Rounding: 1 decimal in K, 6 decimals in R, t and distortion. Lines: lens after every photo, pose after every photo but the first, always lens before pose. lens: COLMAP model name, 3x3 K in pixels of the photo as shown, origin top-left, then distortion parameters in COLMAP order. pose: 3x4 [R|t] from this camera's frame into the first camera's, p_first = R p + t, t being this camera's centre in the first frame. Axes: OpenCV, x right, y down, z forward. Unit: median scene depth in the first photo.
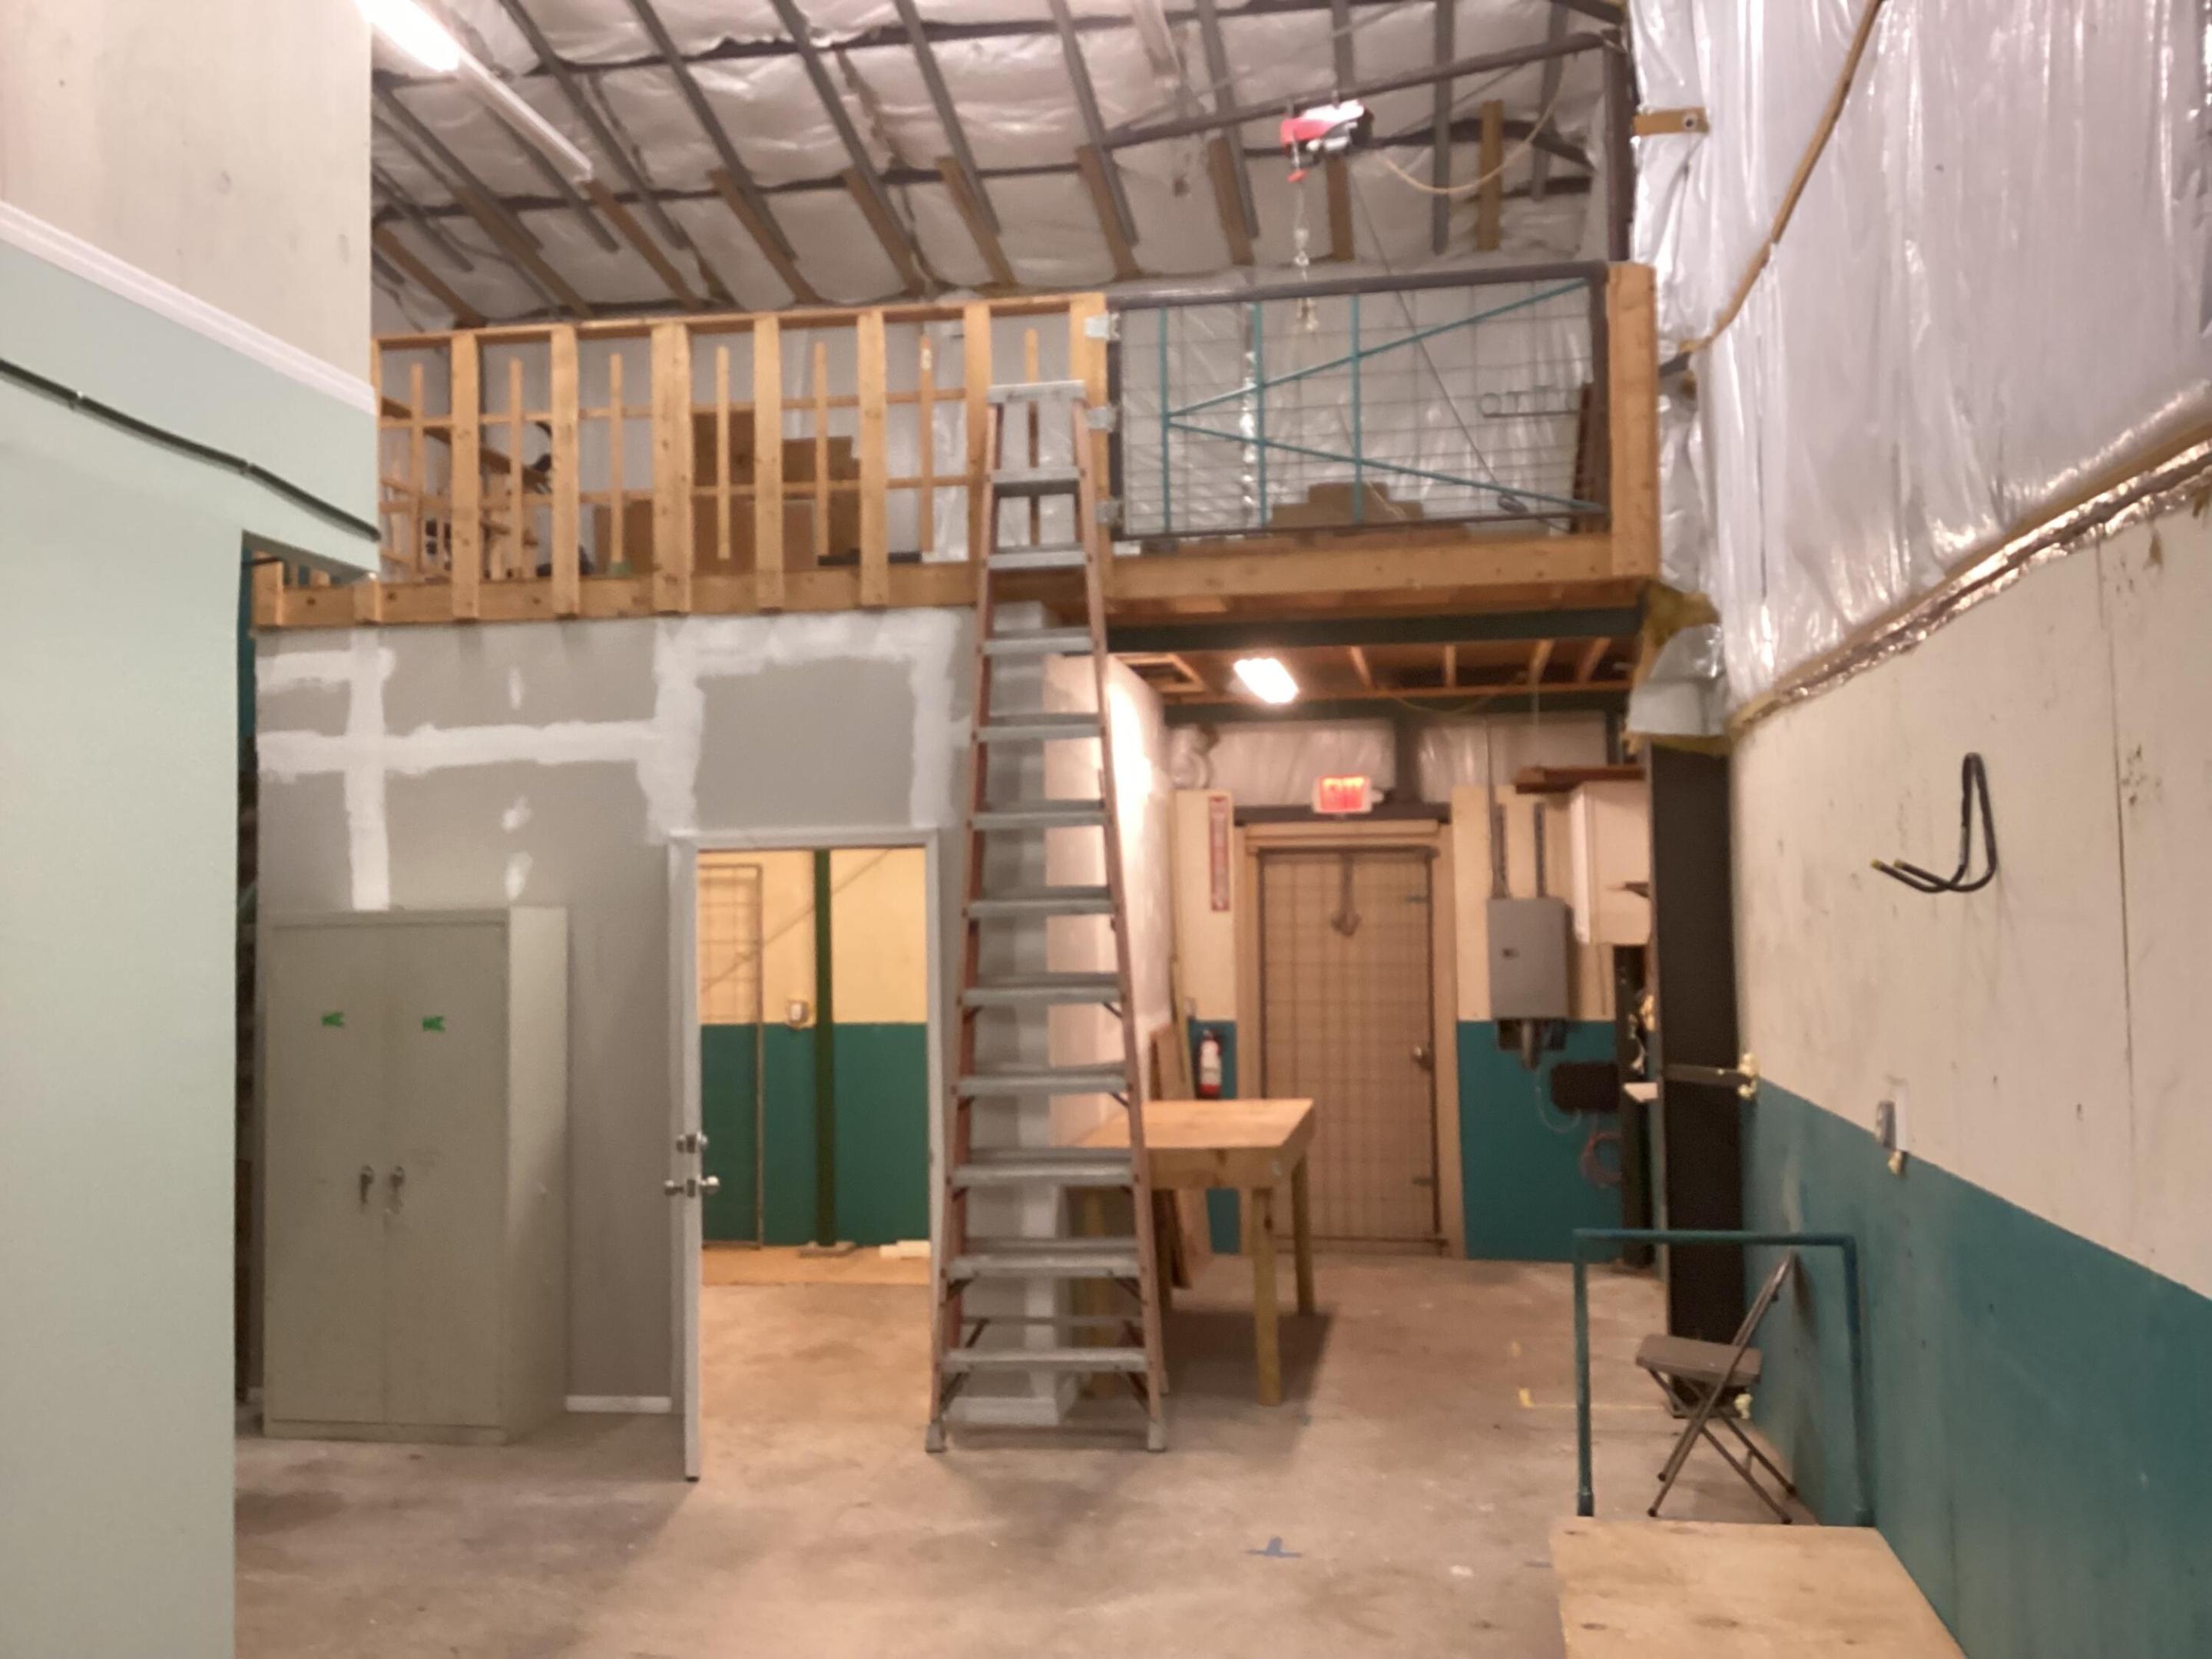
lens RADIAL K [[2108.5, 0, 1095.4], [0, 2108.5, 811.7], [0, 0, 1]] dist [0.080066, 0.000000]
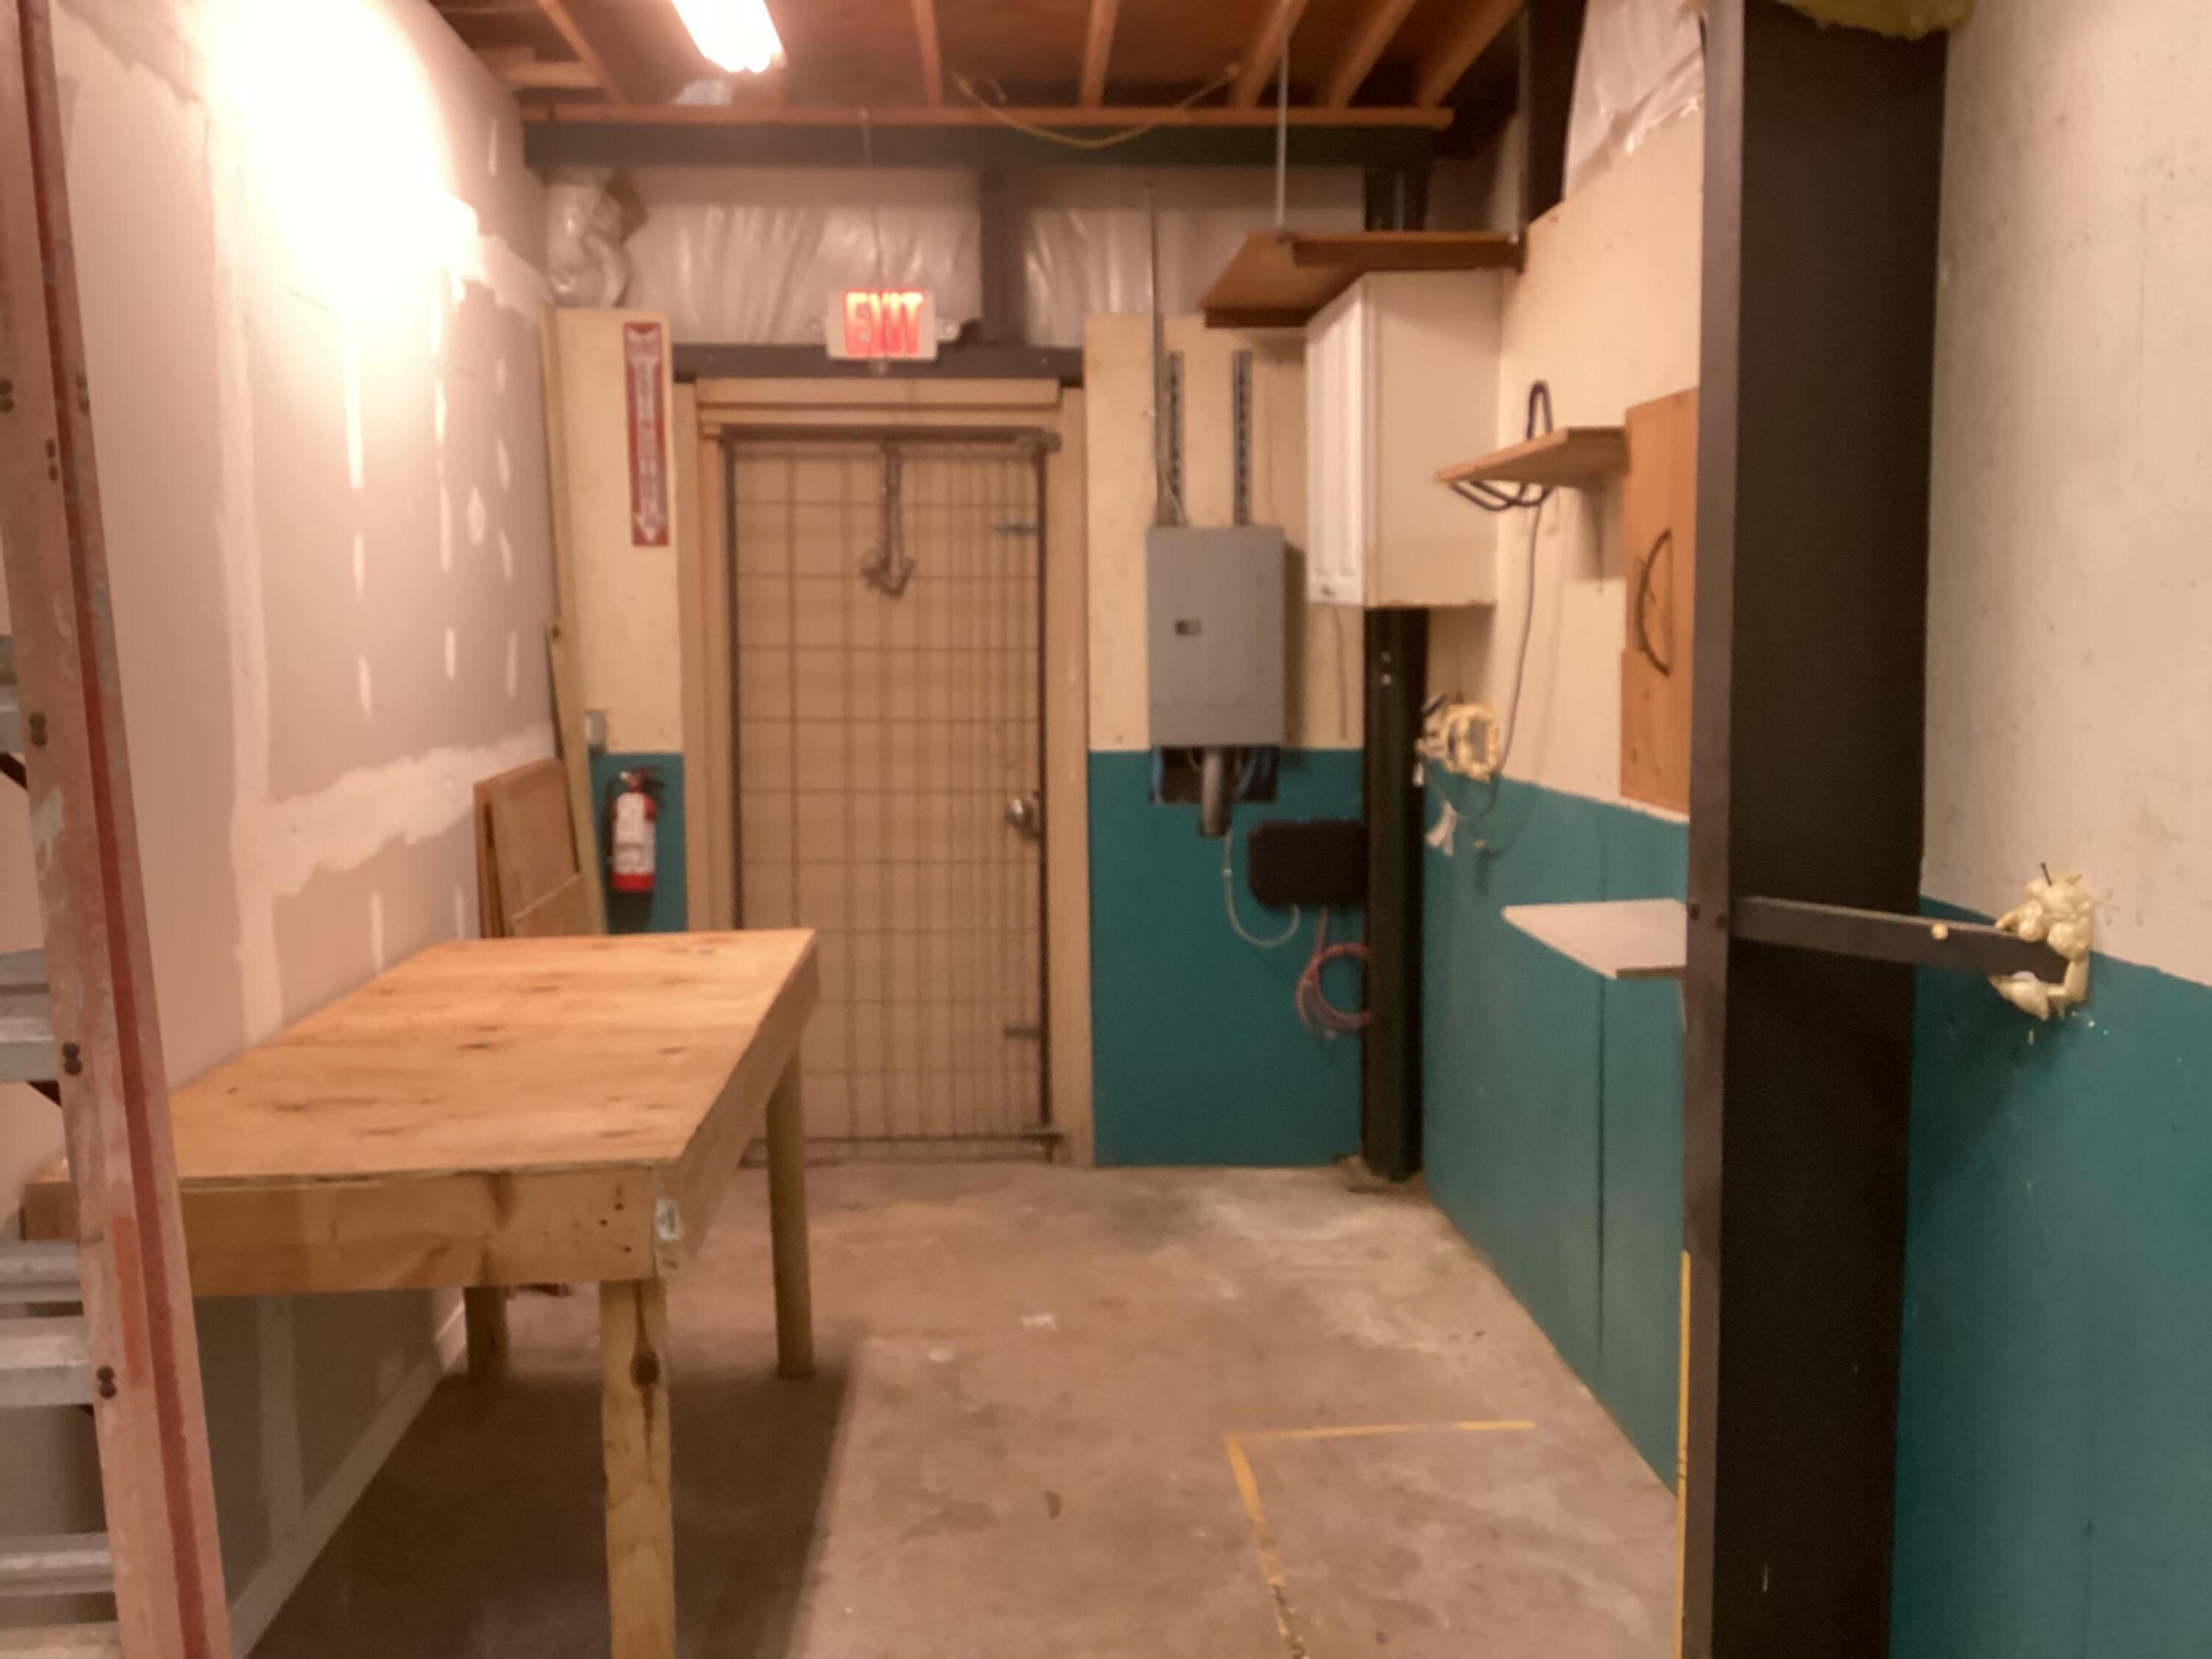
lens RADIAL K [[2108.5, 0, 1098.5], [0, 2108.5, 823.6], [0, 0, 1]] dist [0.080066, 0.000000]
pose [[0.977683, -0.012869, 0.209691, 0.057424], [-0.017752, 0.989492, 0.143493, 0.038147], [-0.209334, -0.144013, 0.967181, 0.461018]]
